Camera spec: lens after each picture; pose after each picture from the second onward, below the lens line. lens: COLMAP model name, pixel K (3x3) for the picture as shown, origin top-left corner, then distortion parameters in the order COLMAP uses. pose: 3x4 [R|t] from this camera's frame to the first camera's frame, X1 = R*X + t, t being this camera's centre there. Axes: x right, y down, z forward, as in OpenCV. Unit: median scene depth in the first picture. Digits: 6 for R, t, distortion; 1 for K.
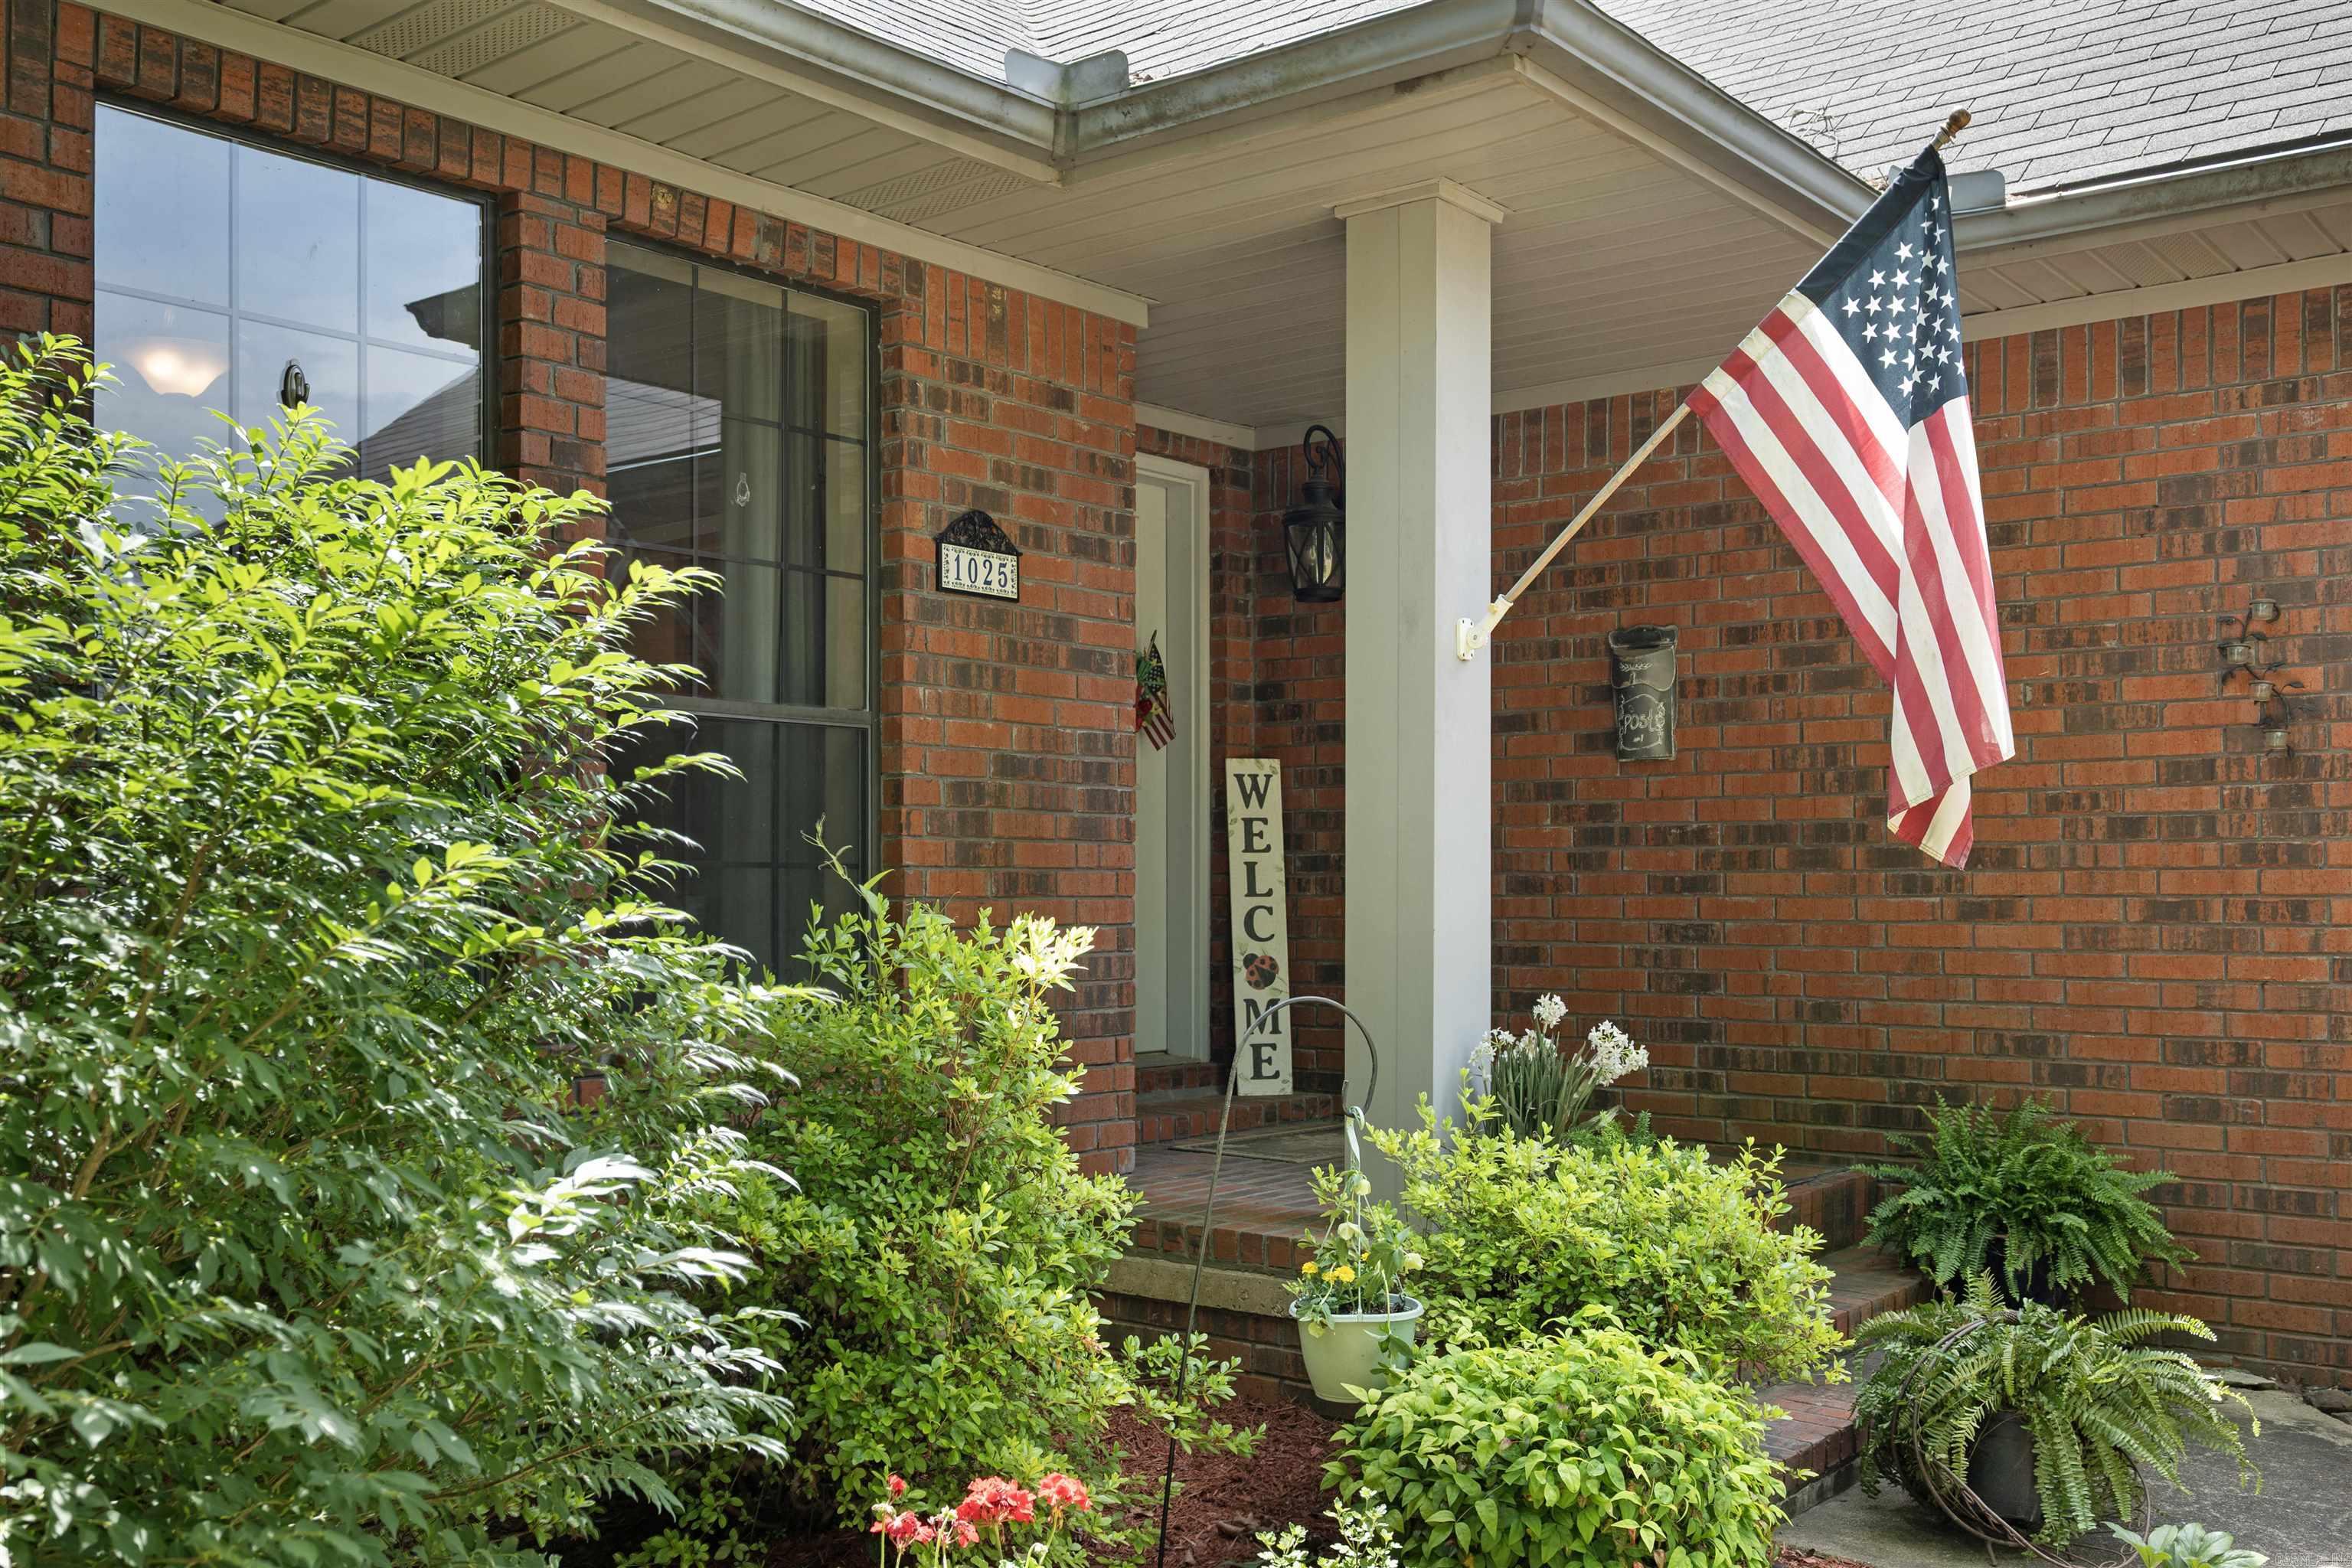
lens RADIAL K [[2219.0, 0, 1171.1], [0, 2219.0, 792.7], [0, 0, 1]] dist [0.003215, 0.000000]
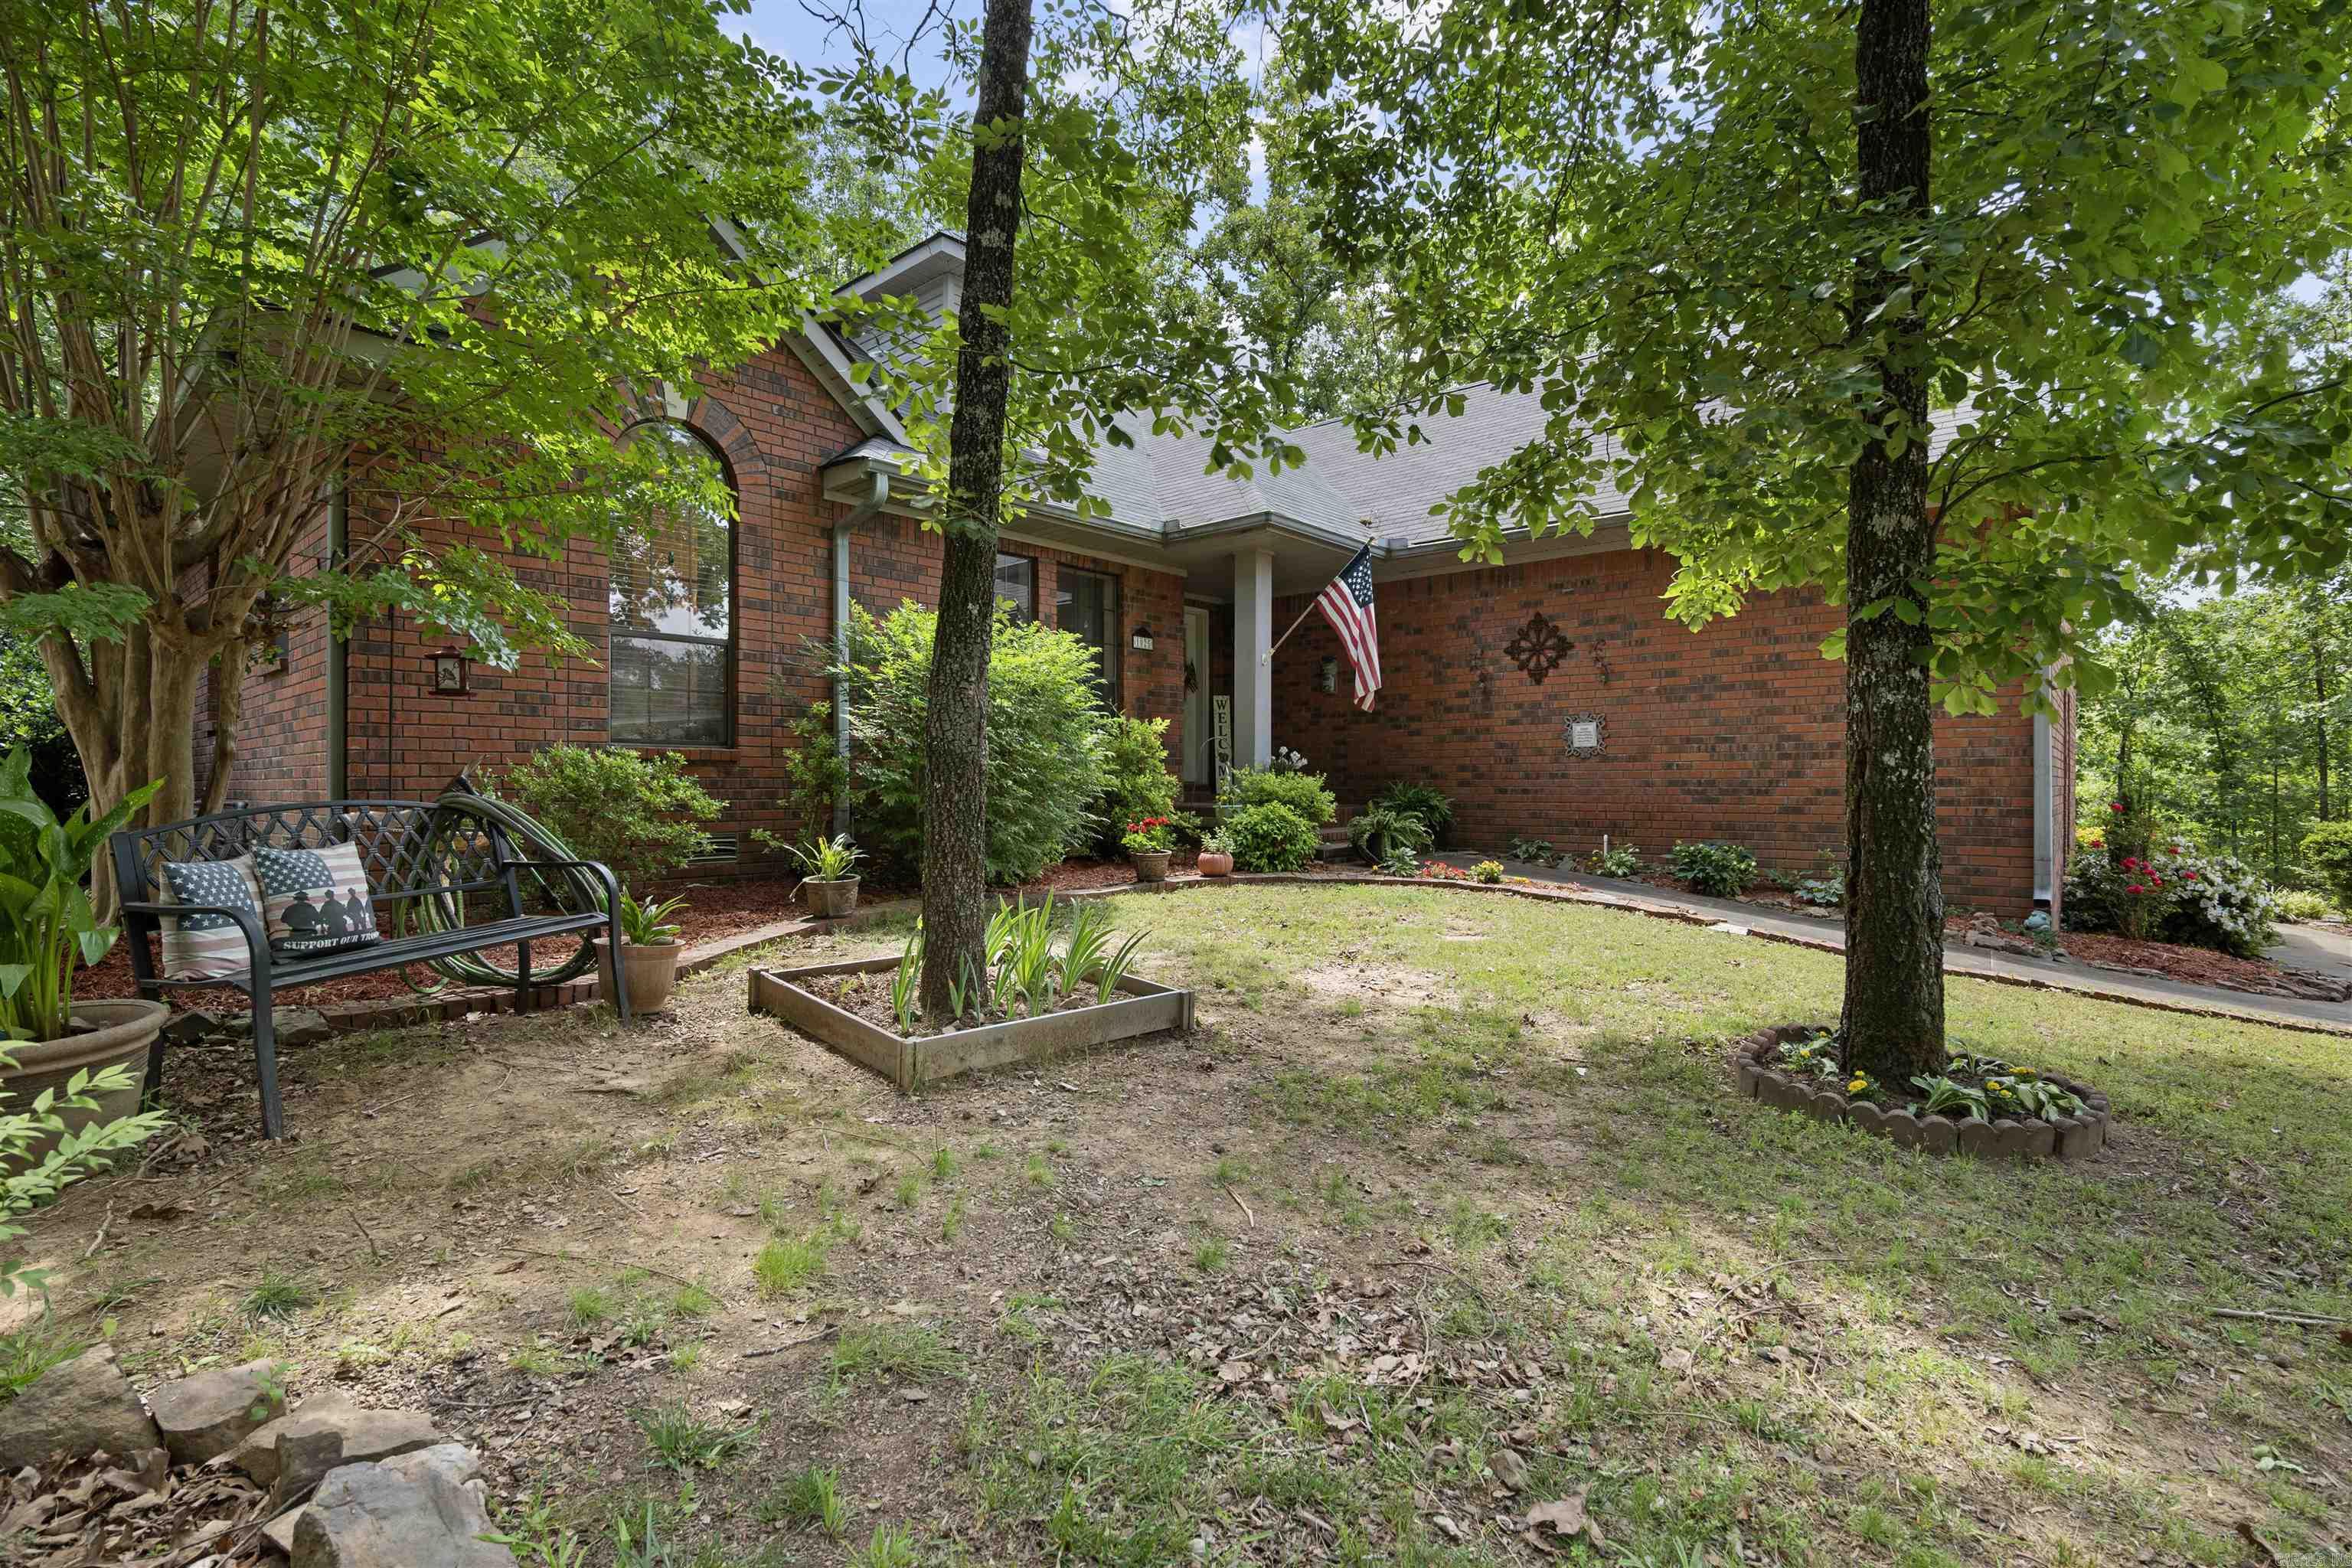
lens RADIAL K [[1090.1, 0, 1180.9], [0, 1090.1, 777.6], [0, 0, 1]] dist [-0.021533, 0.004928]
pose [[0.999335, 0.000696, -0.036462, 0.055364], [0.000706, 0.999262, 0.038415, 0.070144], [0.036461, -0.038416, 0.998596, -0.997744]]
